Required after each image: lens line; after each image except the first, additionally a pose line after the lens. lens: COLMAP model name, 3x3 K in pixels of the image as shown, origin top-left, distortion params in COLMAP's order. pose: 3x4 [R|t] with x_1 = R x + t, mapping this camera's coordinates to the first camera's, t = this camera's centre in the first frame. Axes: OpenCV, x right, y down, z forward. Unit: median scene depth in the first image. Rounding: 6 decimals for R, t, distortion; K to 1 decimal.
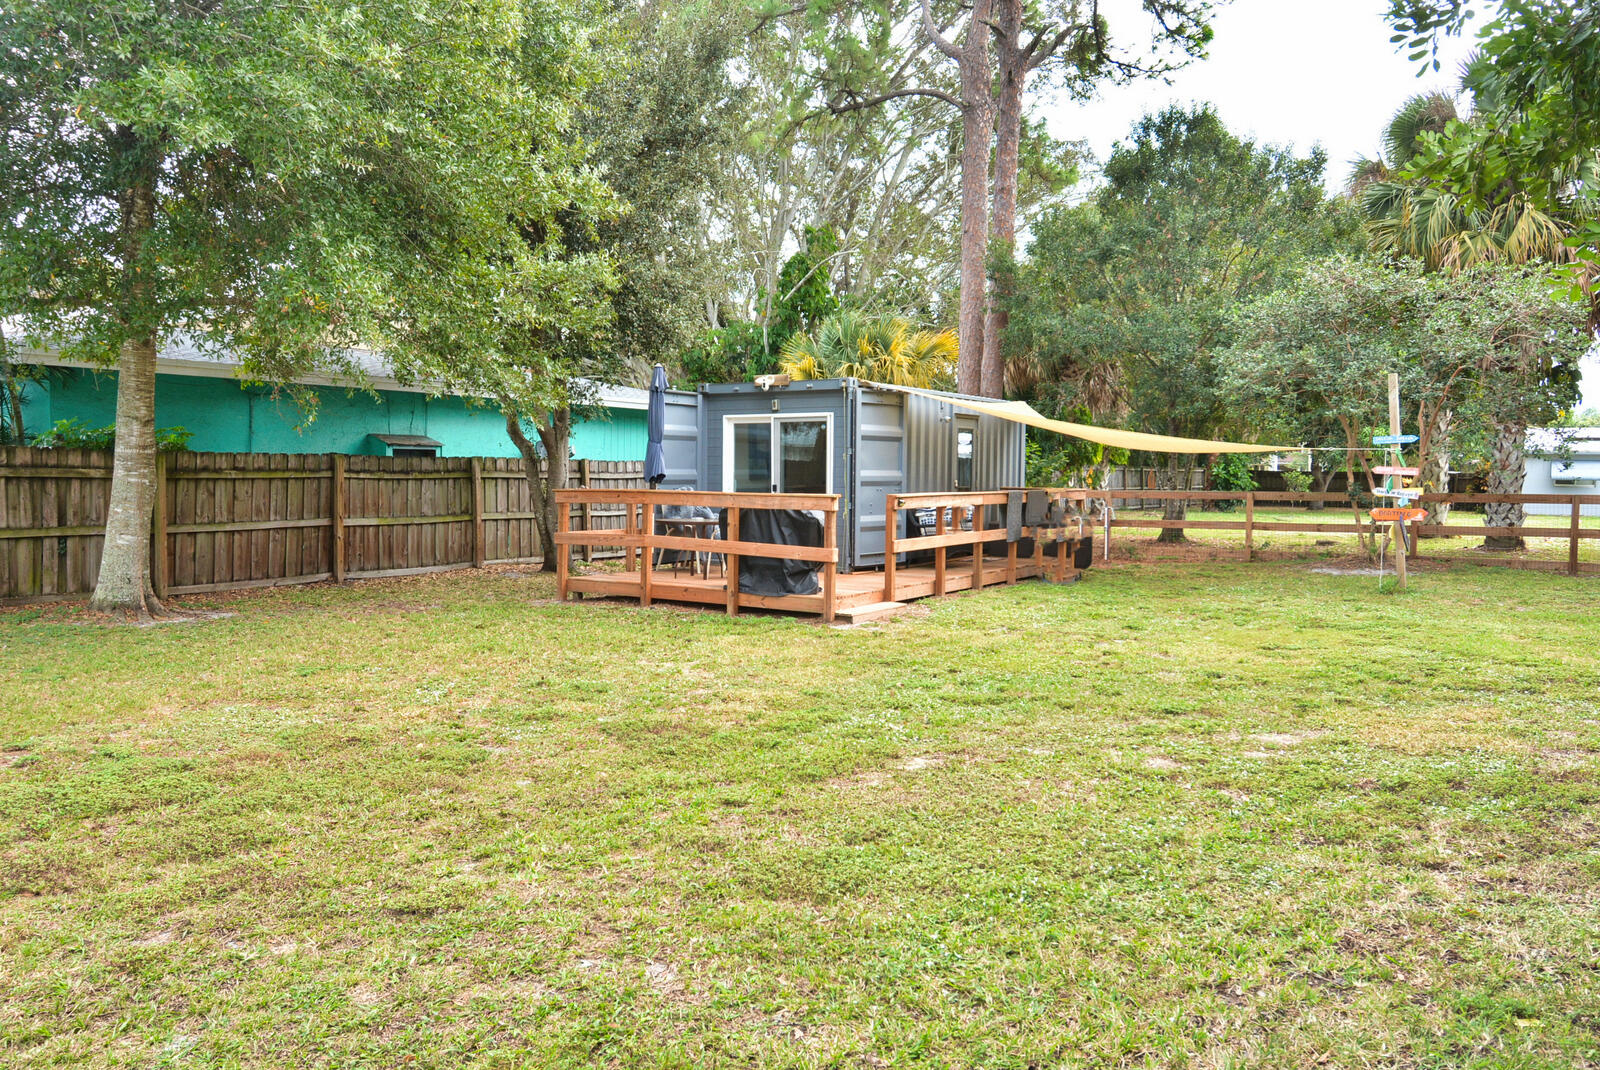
lens RADIAL K [[1170.2, 0, 806.5], [0, 1170.2, 531.1], [0, 0, 1]] dist [0.010911, -0.006149]
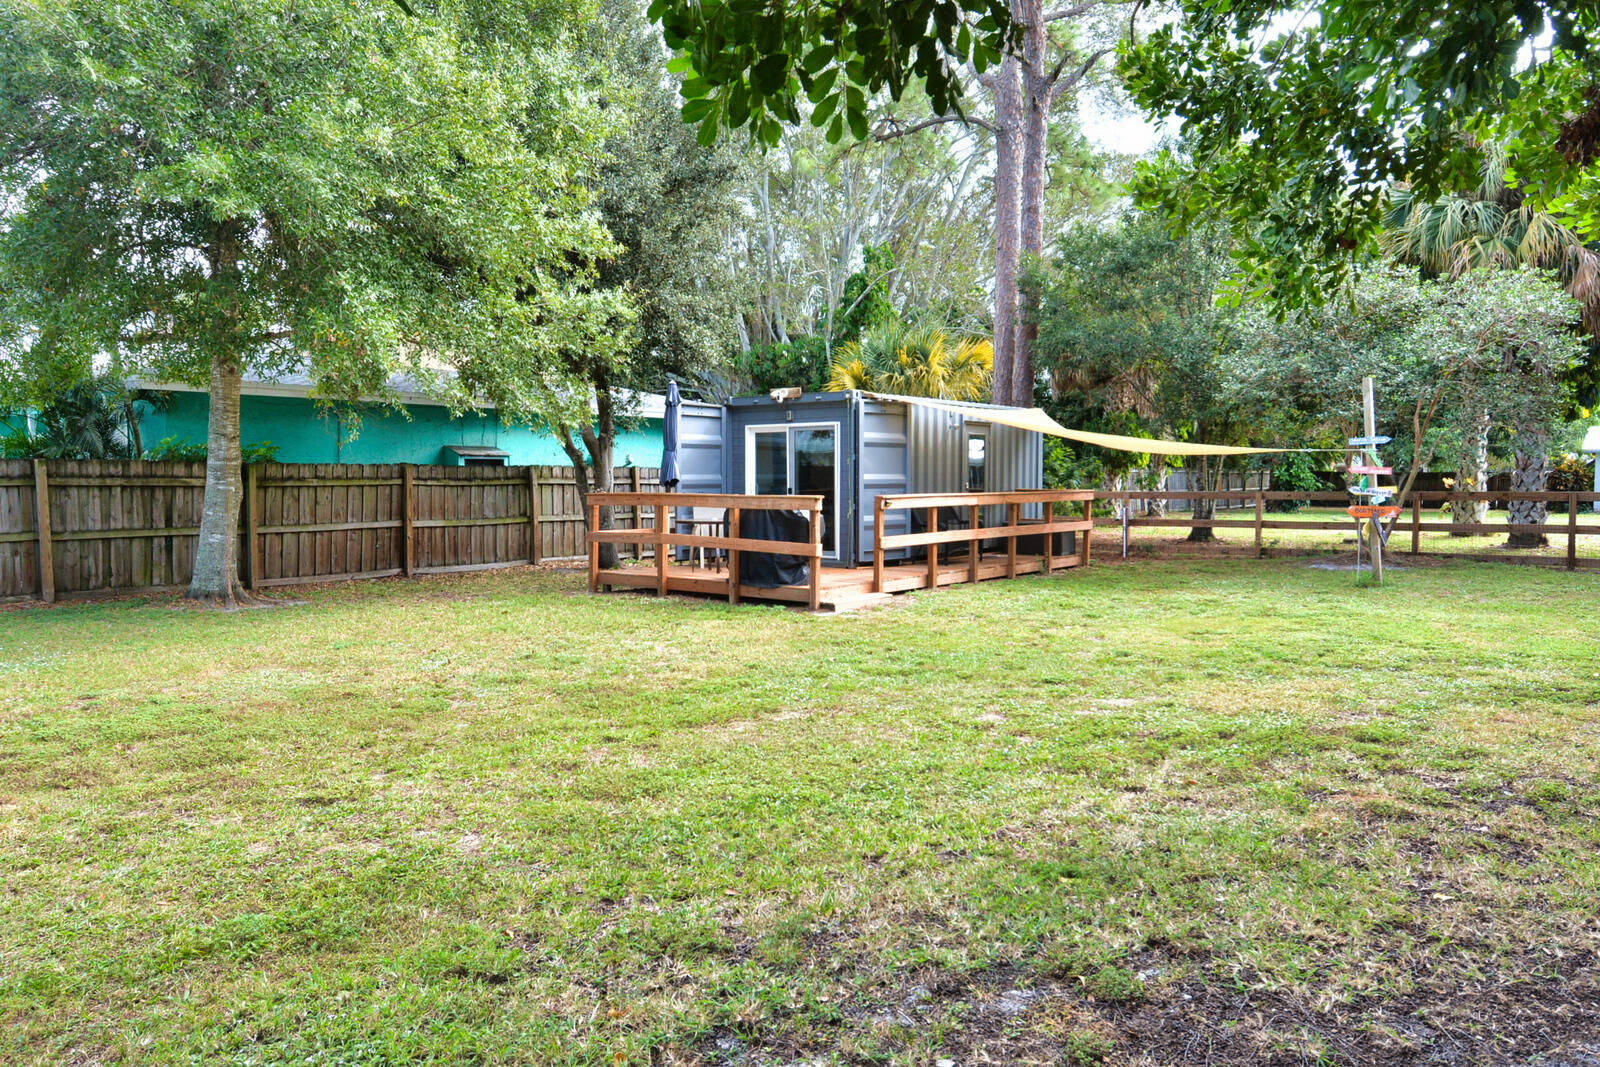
lens RADIAL K [[1131.1, 0, 798.7], [0, 1131.1, 538.8], [0, 0, 1]] dist [0.016387, -0.000985]
pose [[0.995551, -0.003212, -0.094168, 0.104653], [0.003552, 0.999988, 0.003446, 0.005701], [0.094156, -0.003765, 0.995550, -0.077787]]
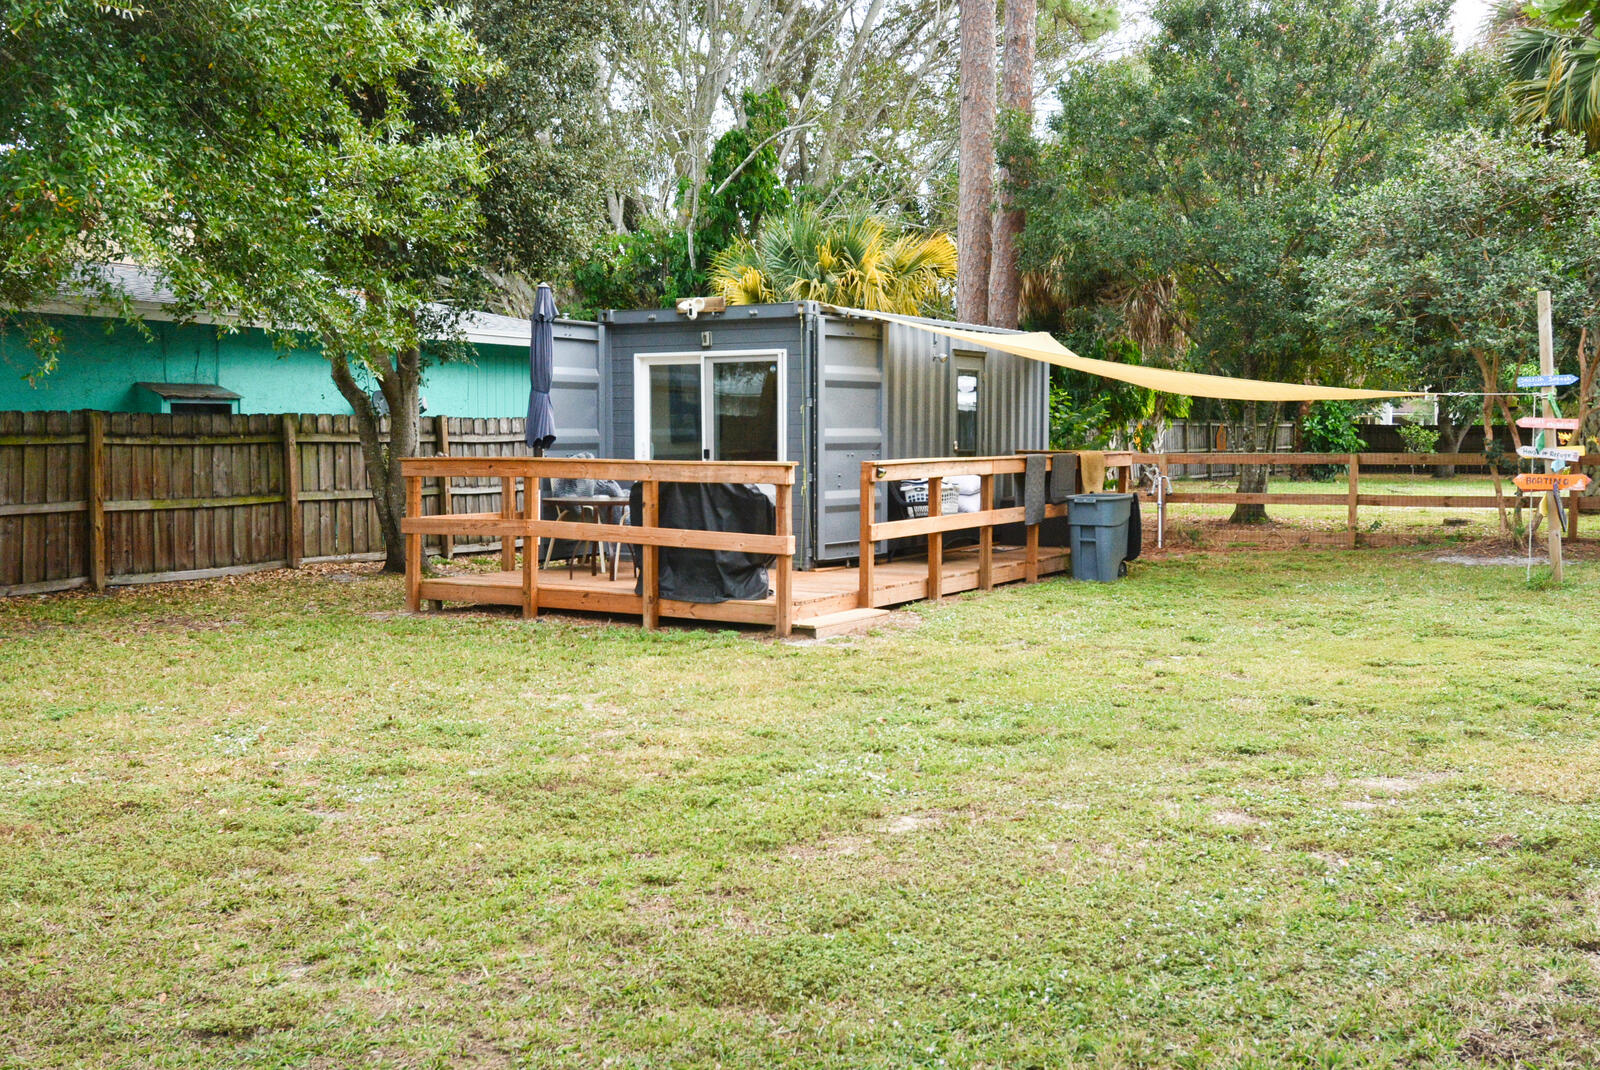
lens RADIAL K [[1619.6, 0, 806.9], [0, 1619.6, 537.3], [0, 0, 1]] dist [0.016578, 0.000000]
pose [[0.999334, -0.010215, 0.035043, -0.000870], [0.009690, 0.999839, 0.015111, 0.000579], [-0.035192, -0.014761, 0.999272, -0.008580]]
